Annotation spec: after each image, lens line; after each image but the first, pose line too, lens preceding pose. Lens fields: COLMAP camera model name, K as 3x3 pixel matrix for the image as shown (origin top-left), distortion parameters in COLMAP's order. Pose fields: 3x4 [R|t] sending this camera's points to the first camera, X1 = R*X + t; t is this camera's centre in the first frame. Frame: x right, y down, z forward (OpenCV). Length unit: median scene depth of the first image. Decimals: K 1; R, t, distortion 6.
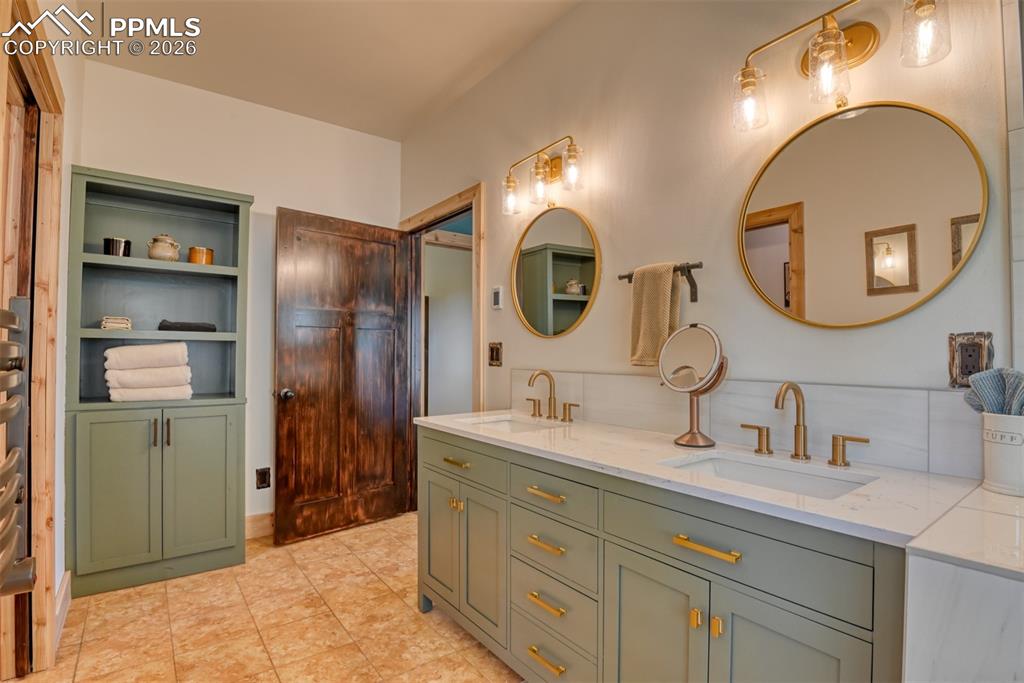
lens RADIAL K [[500.3, 0, 519.1], [0, 500.3, 345.2], [0, 0, 1]] dist [-0.029945, -0.000379]
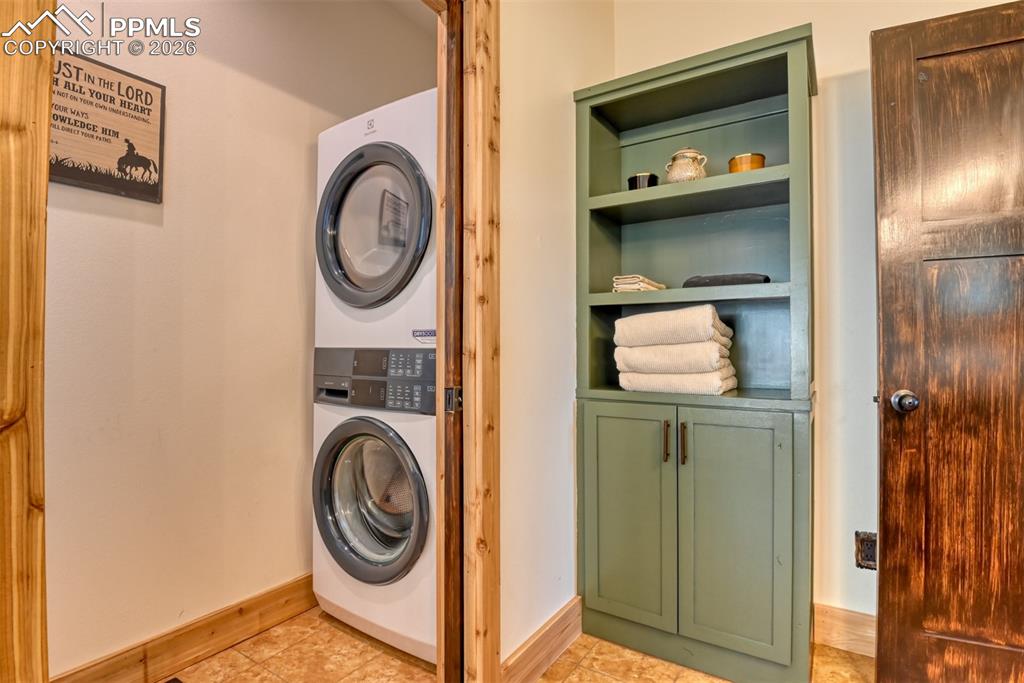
lens RADIAL K [[500.3, 0, 521.7], [0, 500.3, 343.5], [0, 0, 1]] dist [-0.029945, -0.000379]
pose [[0.328930, -0.014398, -0.944245, -0.141428], [0.018107, 0.999796, -0.008937, 0.041315], [0.944181, -0.014158, 0.329124, 0.509584]]
